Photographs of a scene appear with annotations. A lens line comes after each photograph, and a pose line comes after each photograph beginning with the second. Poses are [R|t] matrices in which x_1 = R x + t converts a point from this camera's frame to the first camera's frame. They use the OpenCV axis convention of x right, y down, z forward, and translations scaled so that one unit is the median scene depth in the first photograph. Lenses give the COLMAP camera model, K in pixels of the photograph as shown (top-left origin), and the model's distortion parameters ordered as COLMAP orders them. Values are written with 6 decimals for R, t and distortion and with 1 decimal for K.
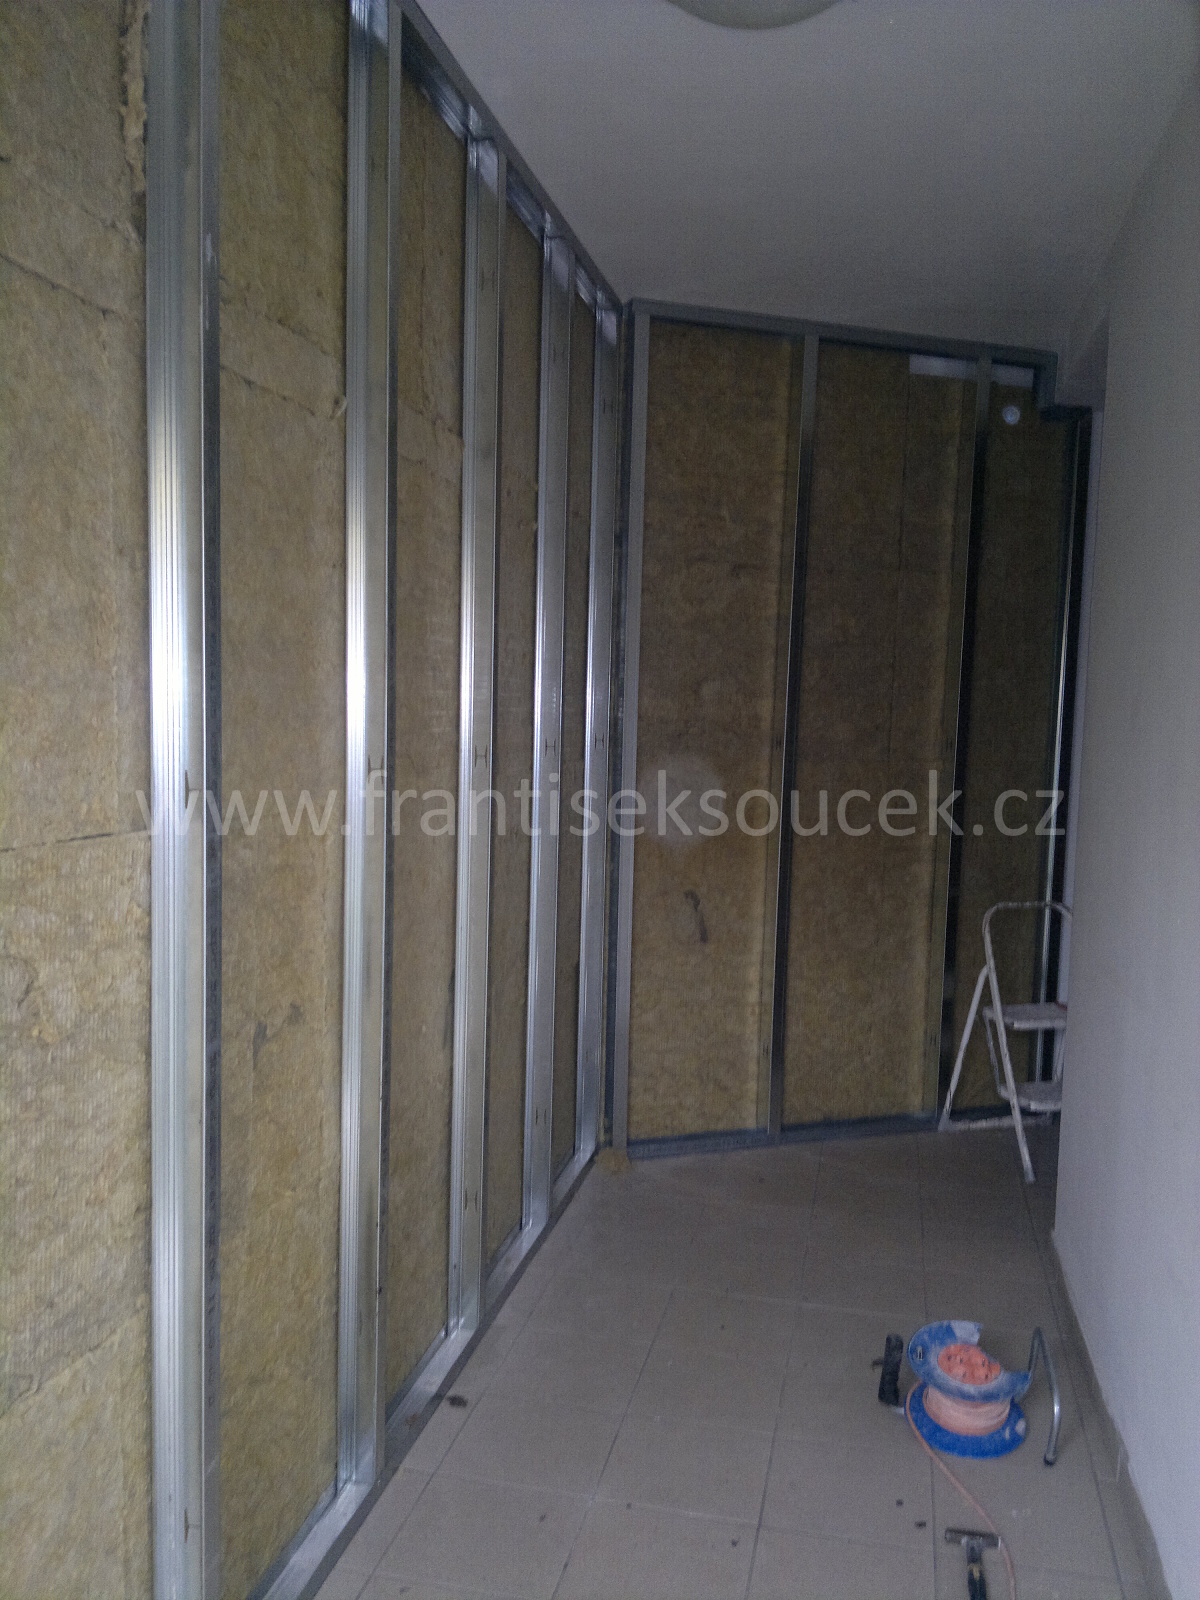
lens RADIAL K [[1403.4, 0, 598.1], [0, 1403.4, 799.4], [0, 0, 1]] dist [0.079970, -0.120031]
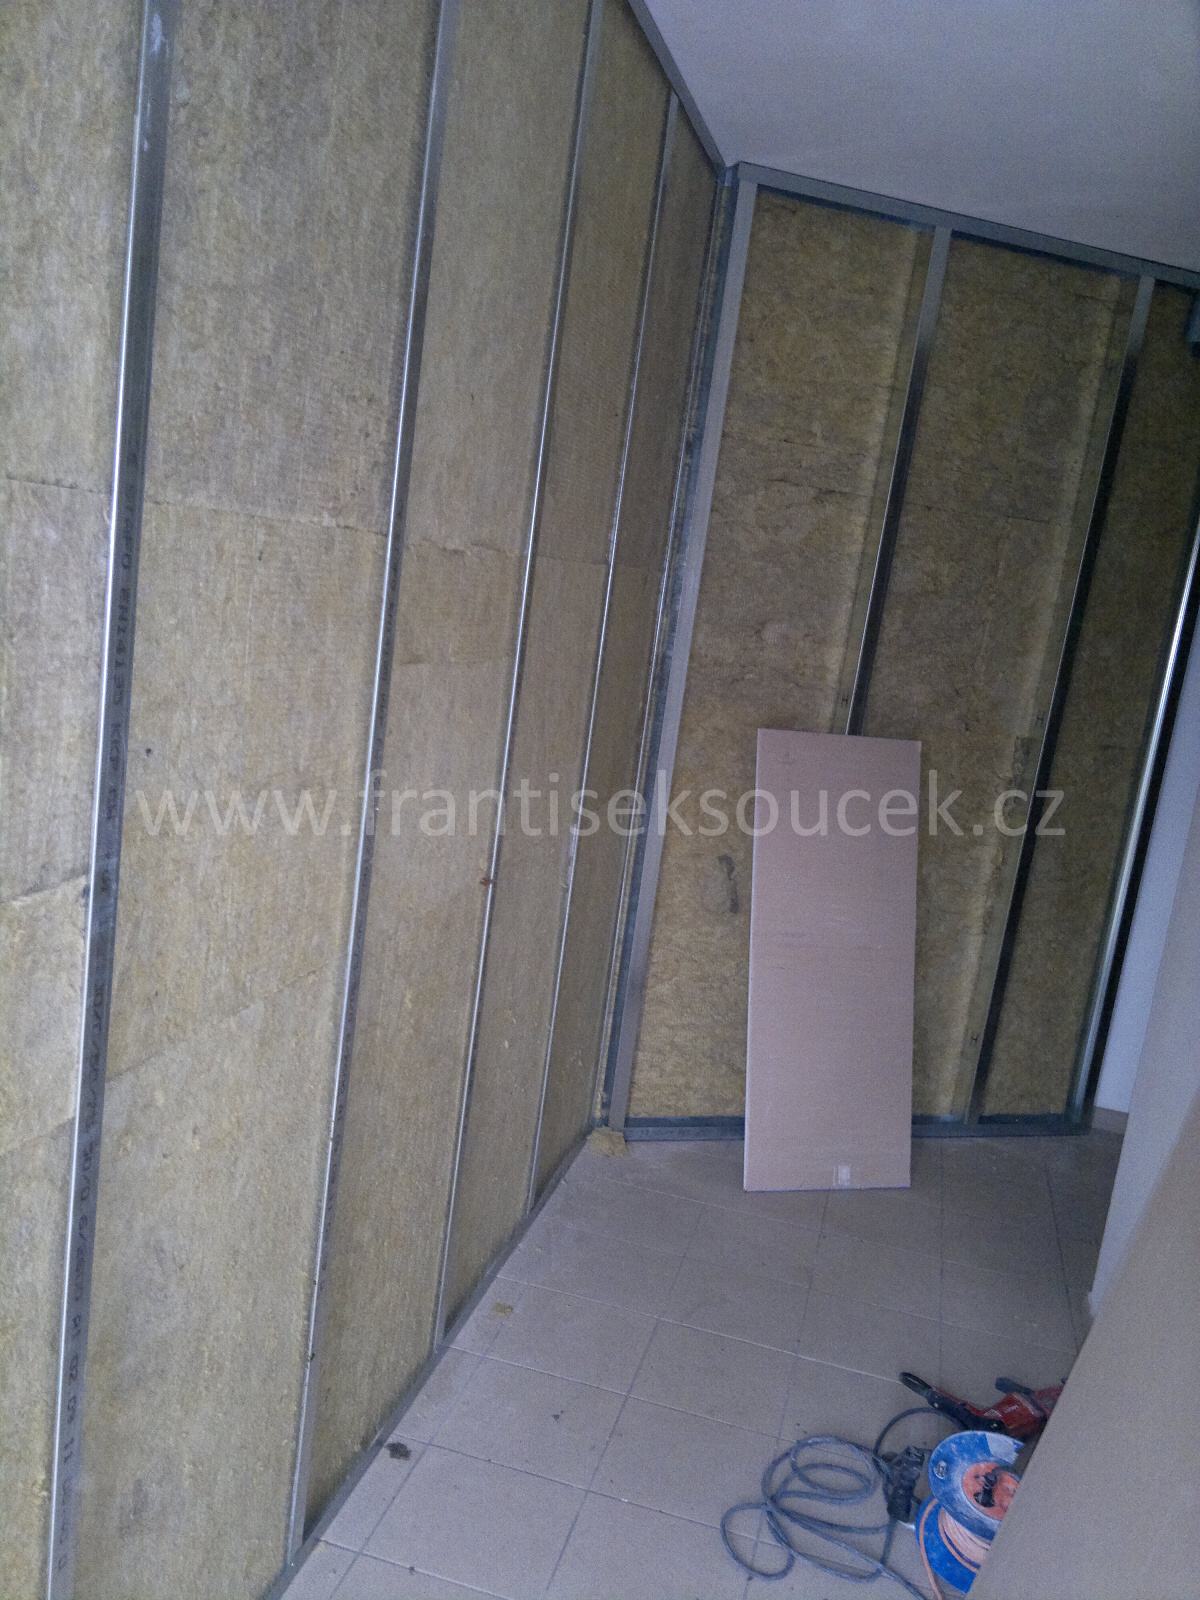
lens RADIAL K [[1403.4, 0, 593.3], [0, 1403.4, 802.9], [0, 0, 1]] dist [0.079970, -0.120031]
pose [[0.993896, 0.108717, -0.018754, -0.005093], [-0.106563, 0.990051, 0.091885, -0.043000], [0.028557, -0.089326, 0.995593, 0.118409]]
